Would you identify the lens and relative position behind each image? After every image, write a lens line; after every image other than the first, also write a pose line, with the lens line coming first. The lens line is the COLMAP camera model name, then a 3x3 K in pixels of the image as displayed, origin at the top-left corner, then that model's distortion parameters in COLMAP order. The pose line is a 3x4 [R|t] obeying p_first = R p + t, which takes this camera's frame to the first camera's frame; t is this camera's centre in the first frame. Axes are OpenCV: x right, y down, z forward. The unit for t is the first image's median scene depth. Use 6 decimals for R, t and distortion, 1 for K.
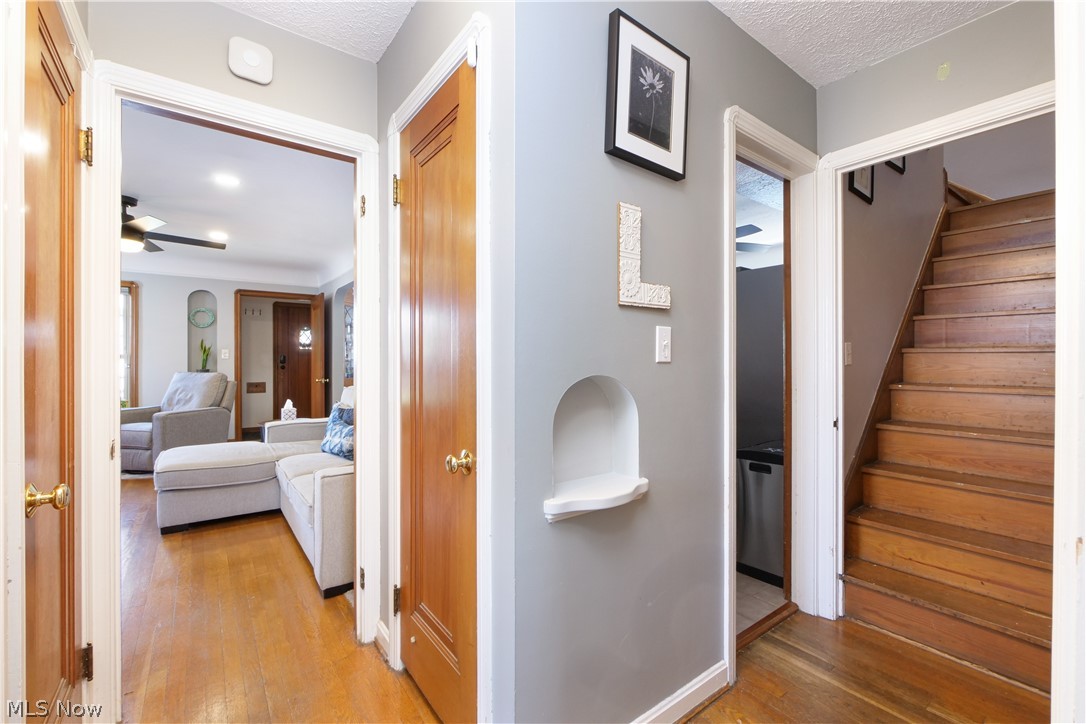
lens RADIAL K [[462.5, 0, 543.0], [0, 462.5, 362.0], [0, 0, 1]] dist [-0.012518, -0.000034]
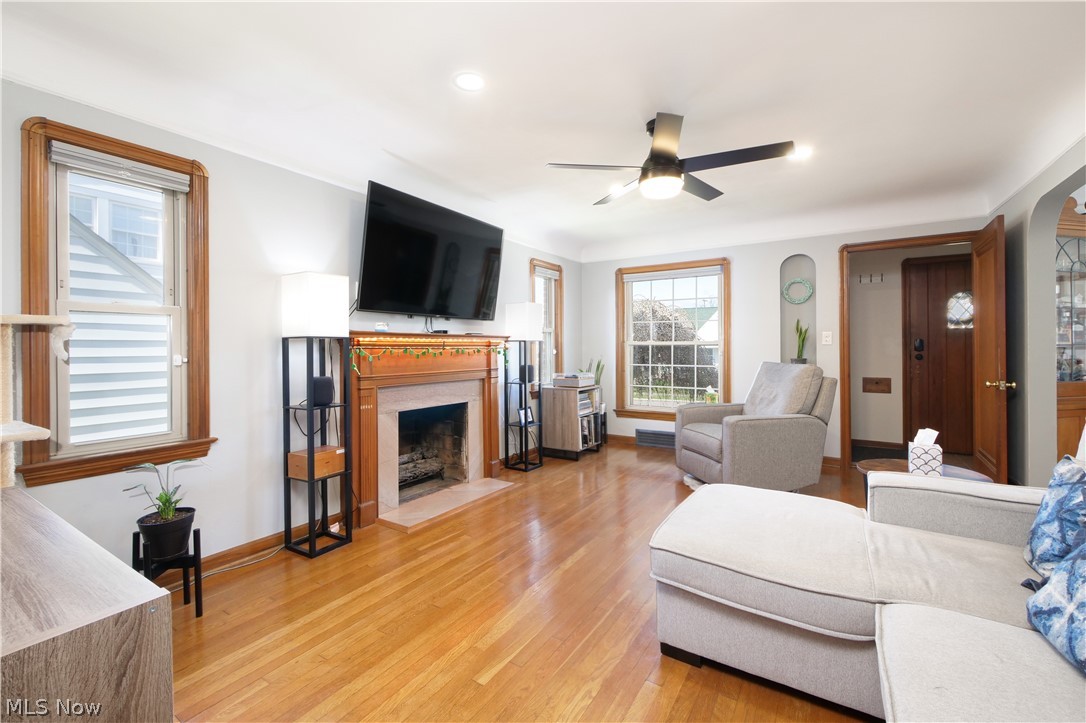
lens RADIAL K [[460.6, 0, 542.0], [0, 460.6, 348.0], [0, 0, 1]] dist [-0.005658, -0.000212]
pose [[0.351748, -0.001797, -0.936093, -0.176135], [0.001057, 0.999998, -0.001523, -0.001056], [0.936094, -0.000454, 0.351750, 0.331573]]
